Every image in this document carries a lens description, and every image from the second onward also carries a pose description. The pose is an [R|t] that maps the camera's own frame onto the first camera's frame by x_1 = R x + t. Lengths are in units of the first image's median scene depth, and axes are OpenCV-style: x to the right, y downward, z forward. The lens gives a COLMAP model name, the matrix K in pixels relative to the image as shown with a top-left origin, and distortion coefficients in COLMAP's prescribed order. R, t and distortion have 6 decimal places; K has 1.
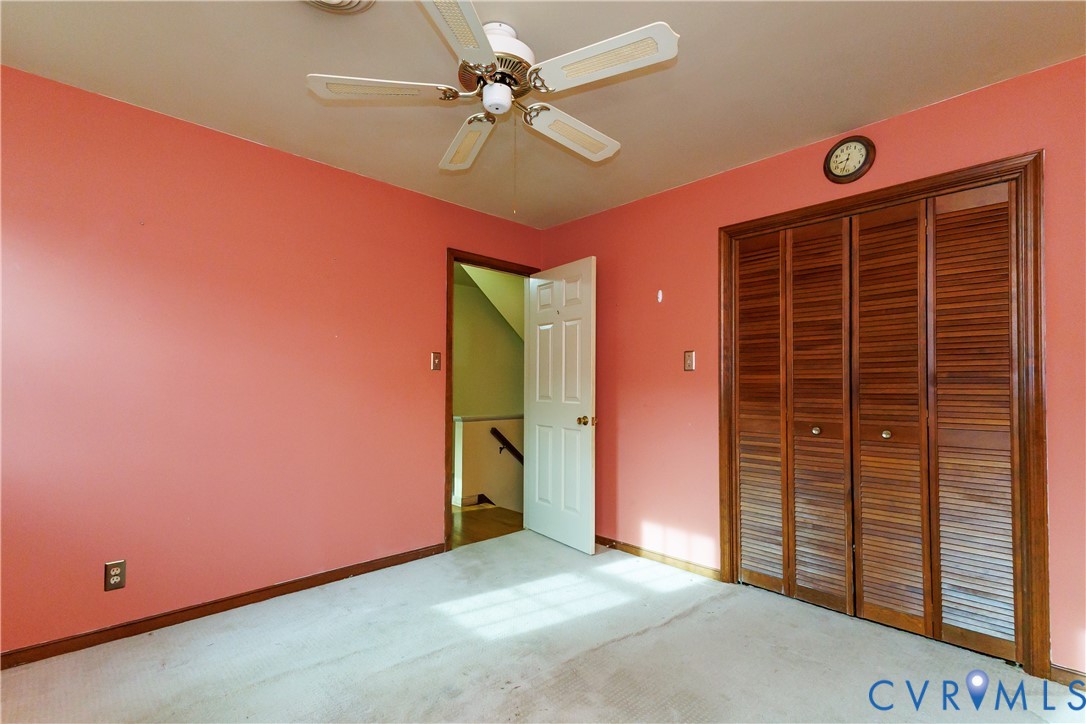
lens RADIAL K [[499.8, 0, 542.9], [0, 499.8, 369.2], [0, 0, 1]] dist [0.018479, -0.003527]
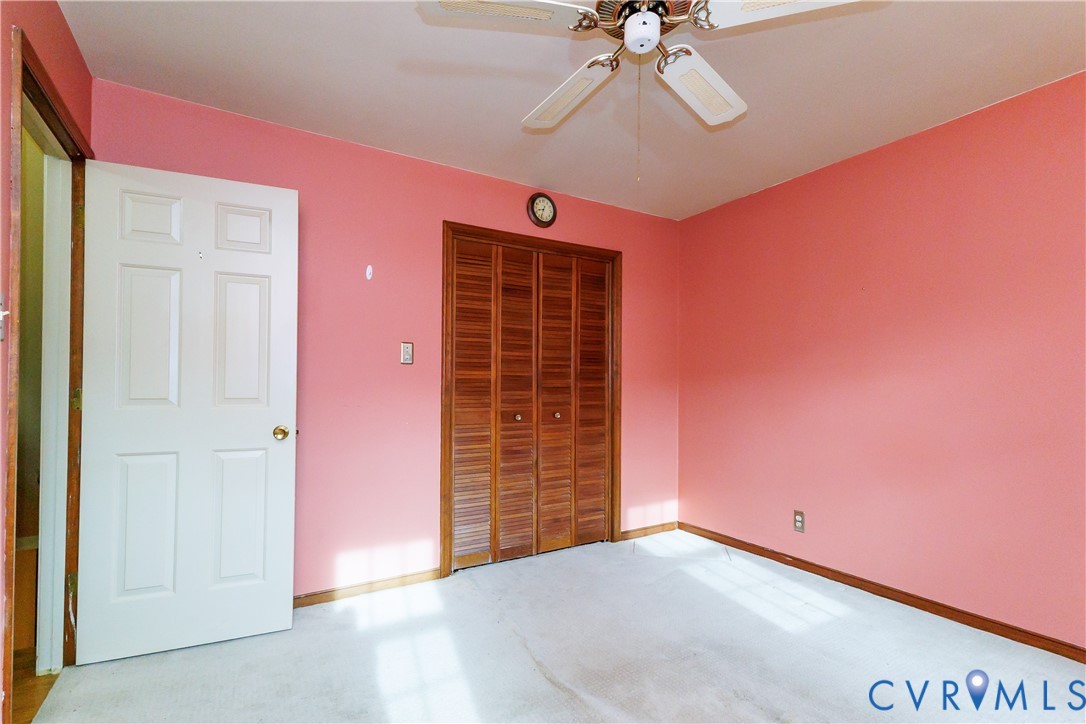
lens RADIAL K [[499.8, 0, 541.5], [0, 499.8, 371.7], [0, 0, 1]] dist [0.018479, -0.003527]
pose [[0.223331, 0.017397, 0.974587, -0.609682], [-0.036952, 0.999273, -0.009370, 0.018306], [-0.974042, -0.033920, 0.223812, 0.638193]]
